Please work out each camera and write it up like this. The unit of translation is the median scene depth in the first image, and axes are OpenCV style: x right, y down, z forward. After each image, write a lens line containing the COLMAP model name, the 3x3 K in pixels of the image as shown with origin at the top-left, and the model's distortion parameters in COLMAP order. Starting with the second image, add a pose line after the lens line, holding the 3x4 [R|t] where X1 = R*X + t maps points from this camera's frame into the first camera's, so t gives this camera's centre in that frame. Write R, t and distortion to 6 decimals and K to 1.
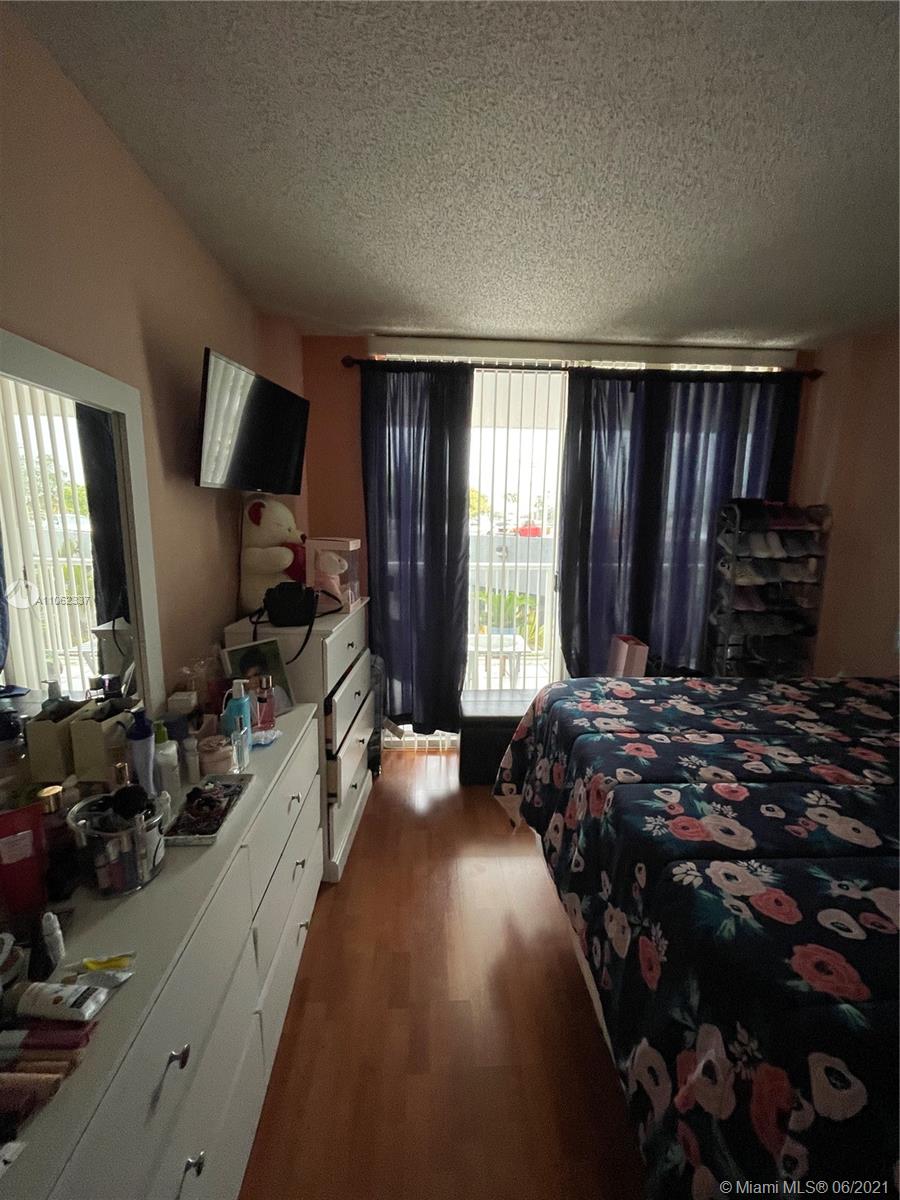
lens RADIAL K [[486.9, 0, 450.5], [0, 486.9, 596.6], [0, 0, 1]] dist [-0.006715, 0.002816]
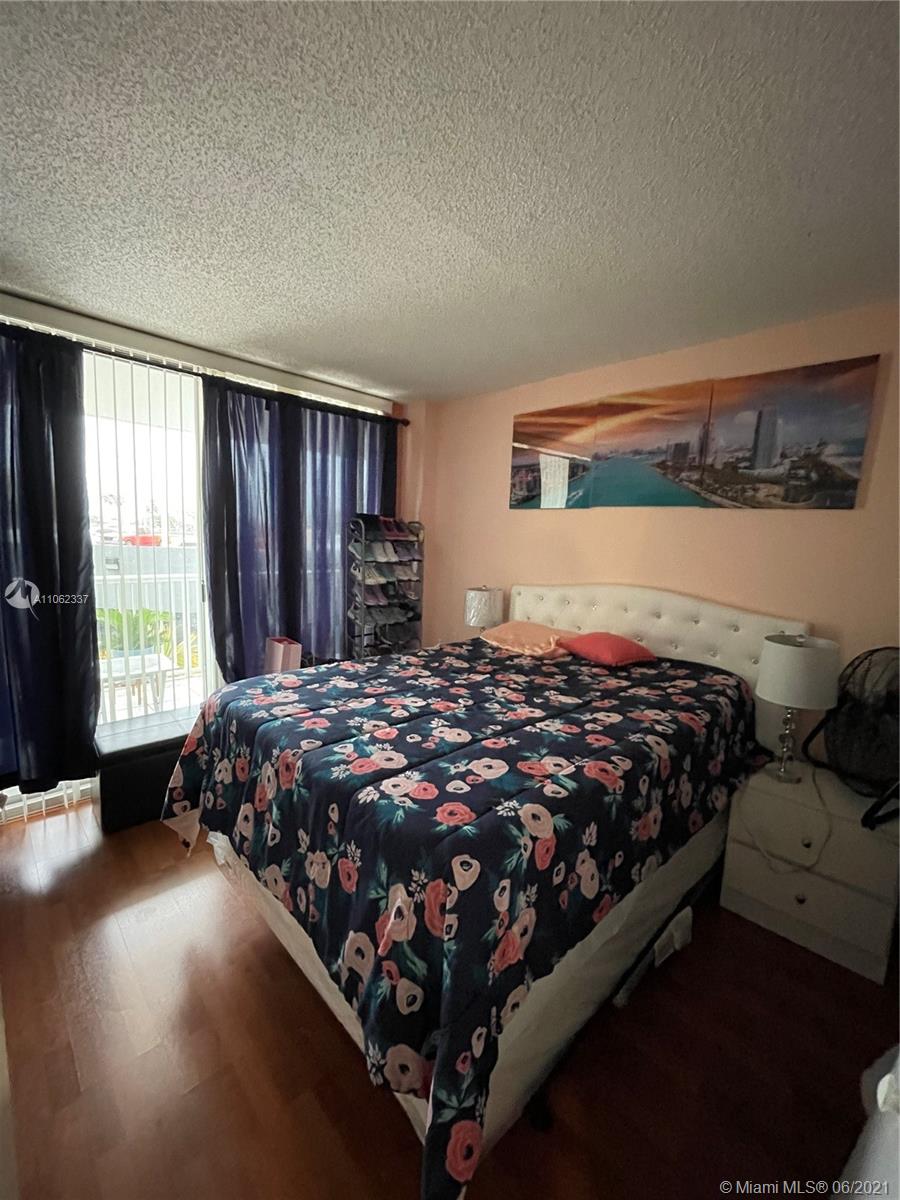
lens RADIAL K [[486.9, 0, 450.5], [0, 486.9, 596.6], [0, 0, 1]] dist [-0.006715, 0.002816]
pose [[0.749813, -0.065784, 0.658372, -0.092537], [0.079742, 0.996777, 0.008780, 0.019779], [-0.656827, 0.045917, 0.752642, -0.086703]]
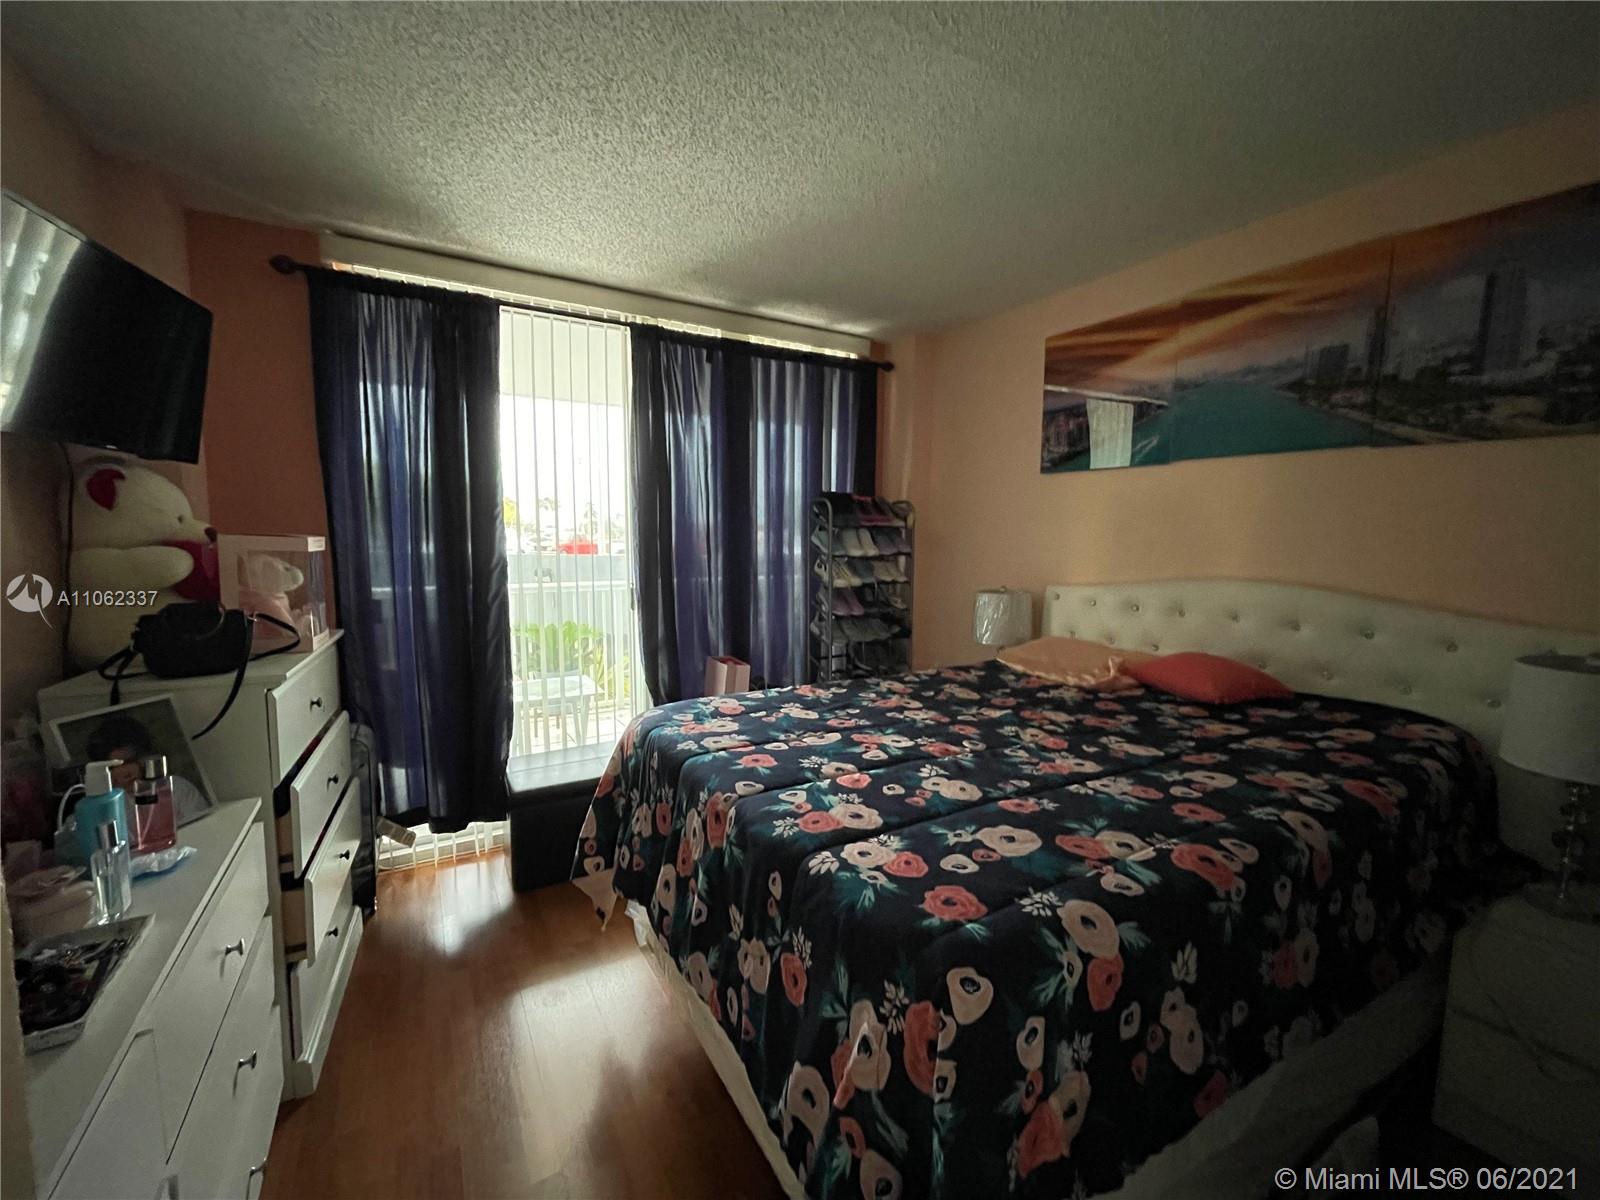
lens RADIAL K [[649.2, 0, 794.7], [0, 649.2, 599.1], [0, 0, 1]] dist [-0.006715, 0.002816]
pose [[0.886759, -0.052283, 0.459265, -0.045283], [0.079217, 0.996072, -0.039561, 0.063885], [-0.455393, 0.071463, 0.887418, -0.042183]]
